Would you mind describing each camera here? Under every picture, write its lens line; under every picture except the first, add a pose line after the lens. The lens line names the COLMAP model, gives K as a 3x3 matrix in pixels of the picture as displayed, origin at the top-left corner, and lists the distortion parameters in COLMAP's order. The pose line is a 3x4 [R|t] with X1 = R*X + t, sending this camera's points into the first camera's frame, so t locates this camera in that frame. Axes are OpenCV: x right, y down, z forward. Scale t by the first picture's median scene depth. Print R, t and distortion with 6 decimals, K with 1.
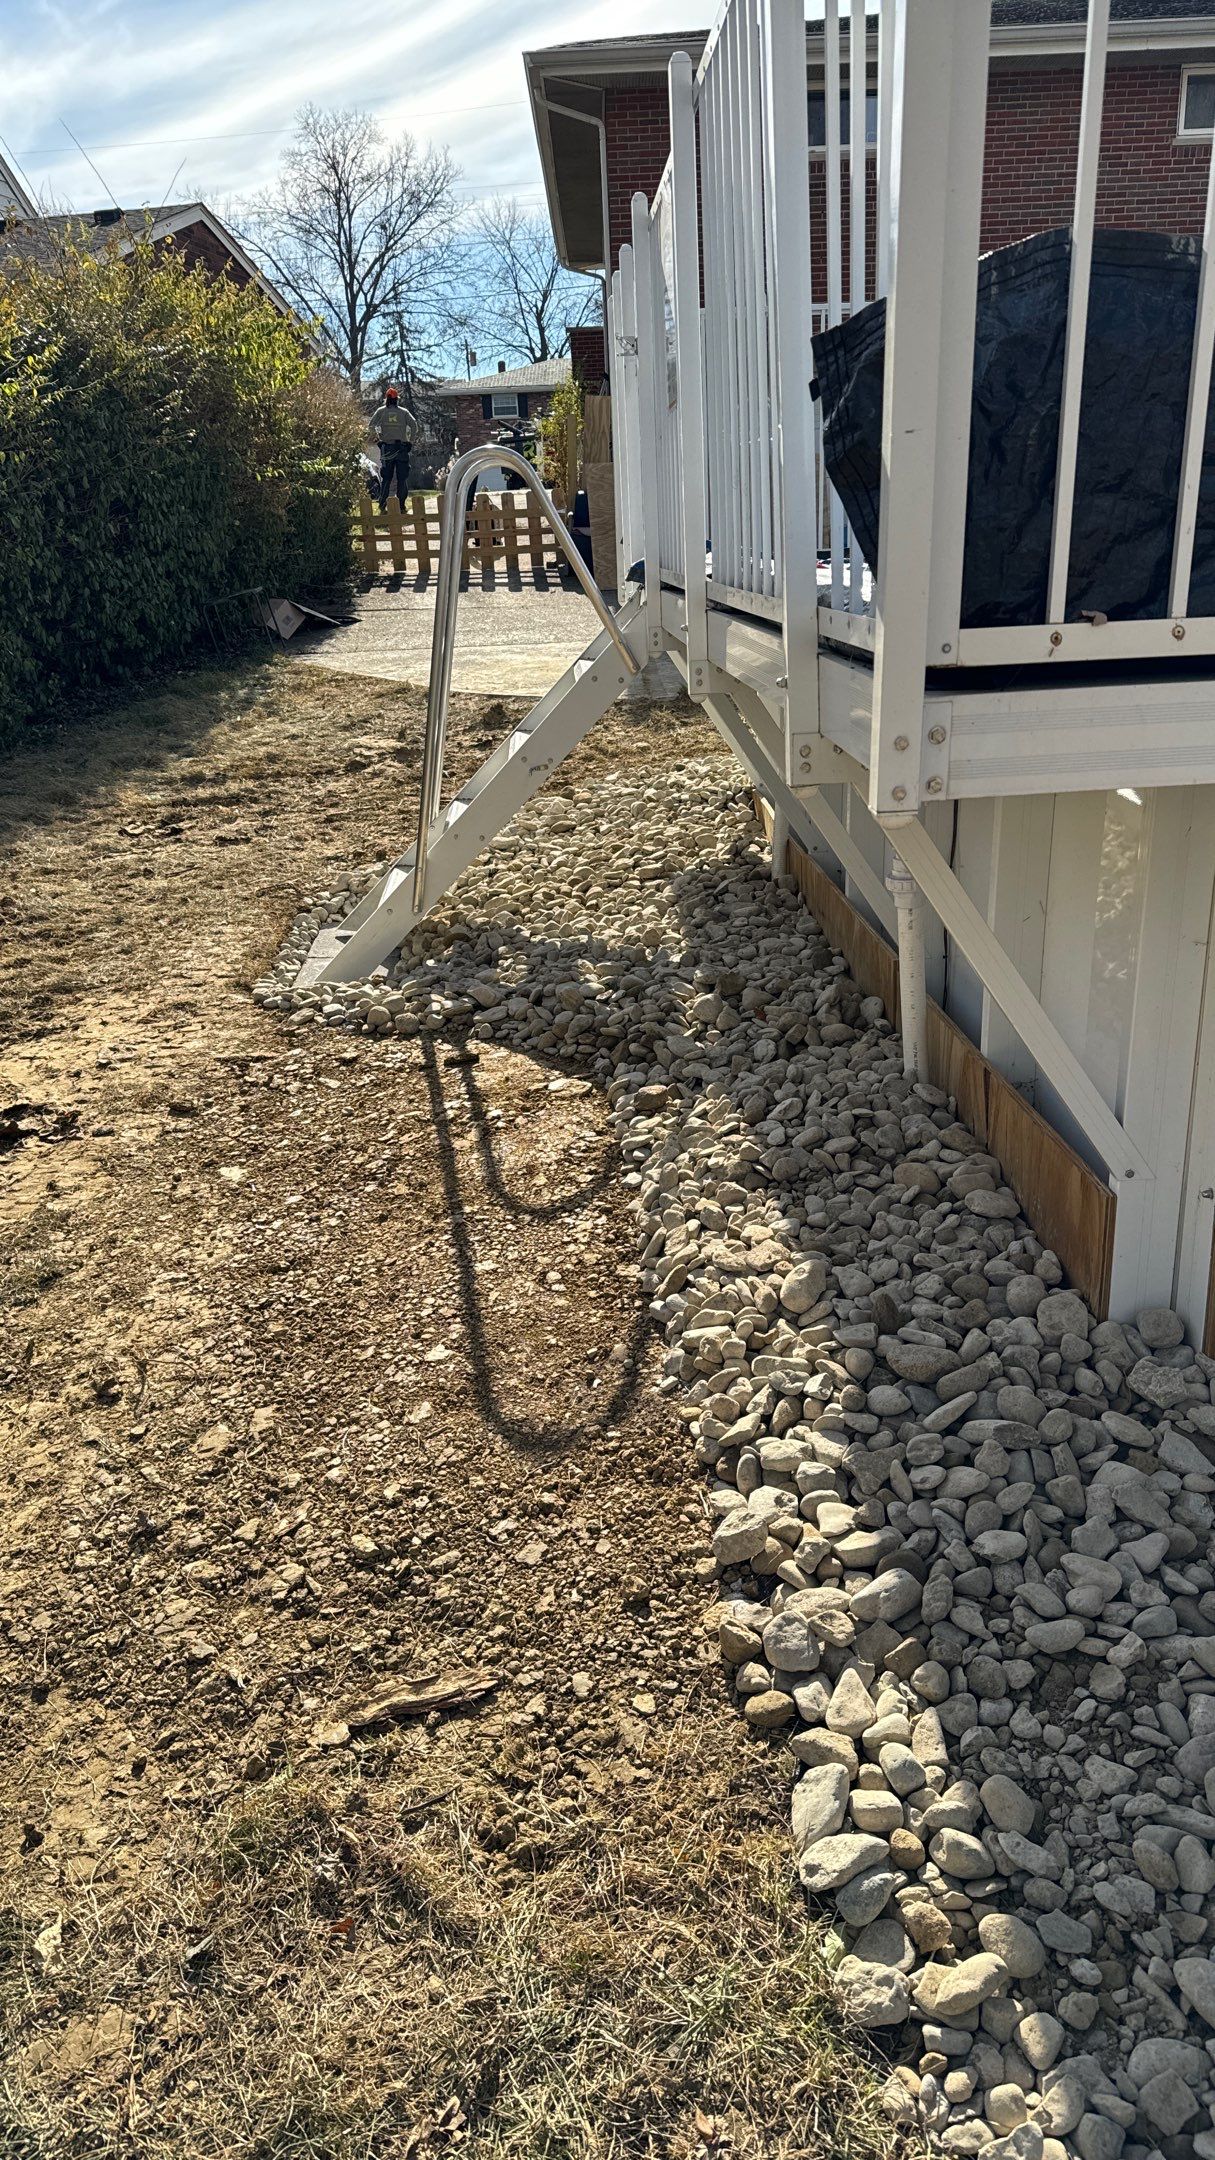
lens RADIAL K [[1497.4, 0, 610.4], [0, 1497.4, 1077.1], [0, 0, 1]] dist [0.024722, -0.004499]
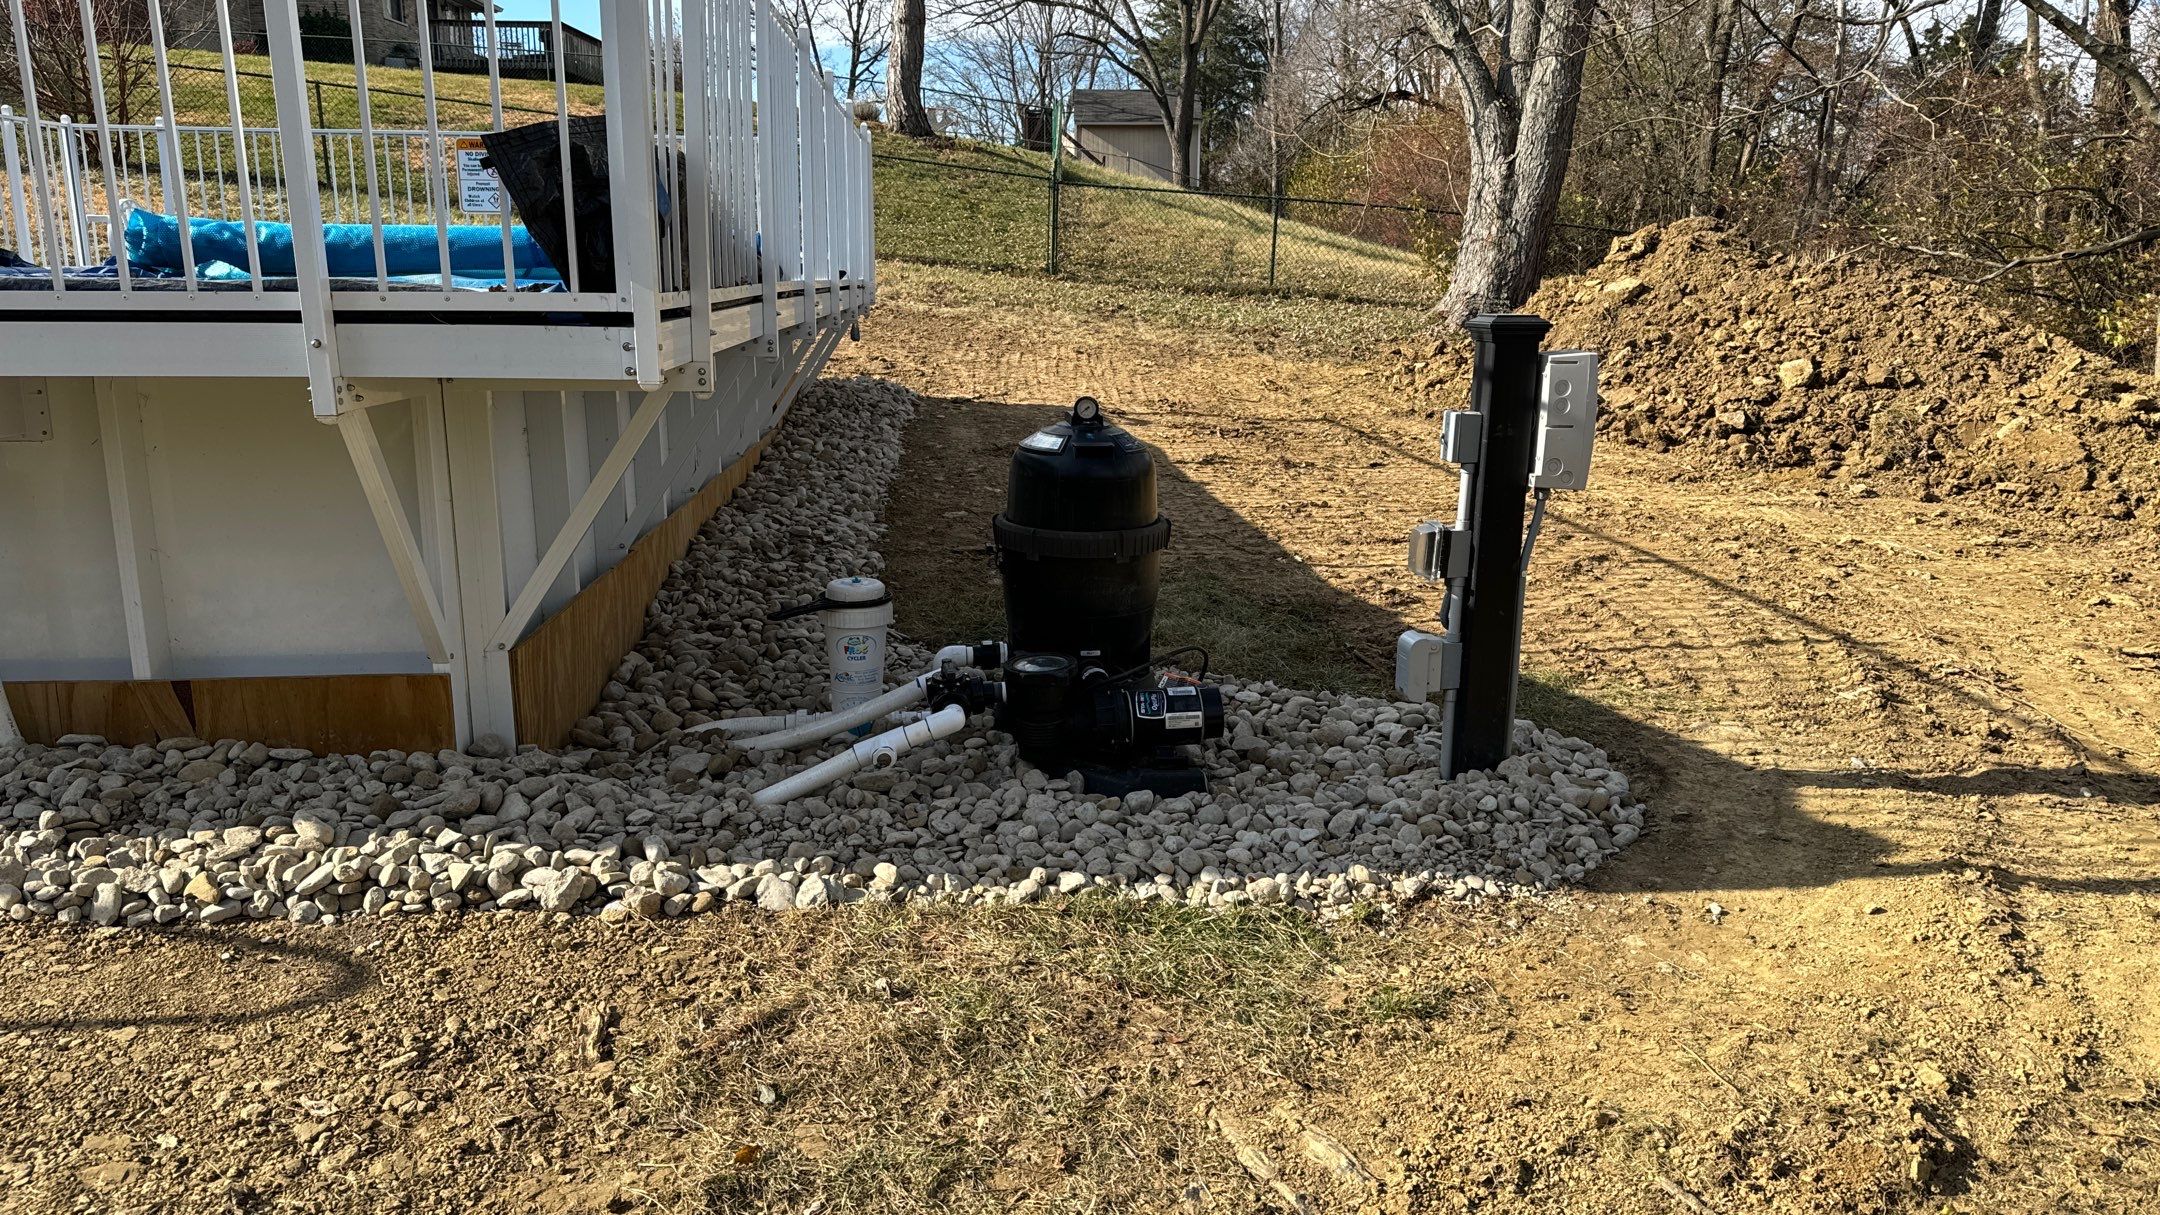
lens RADIAL K [[1497.4, 0, 1033.1], [0, 1497.4, 603.4], [0, 0, 1]] dist [0.024722, -0.004499]
pose [[0.001772, -0.174152, 0.984717, -1.407212], [0.341205, 0.925730, 0.163106, -0.045405], [-0.939987, 0.335702, 0.061062, 0.389438]]
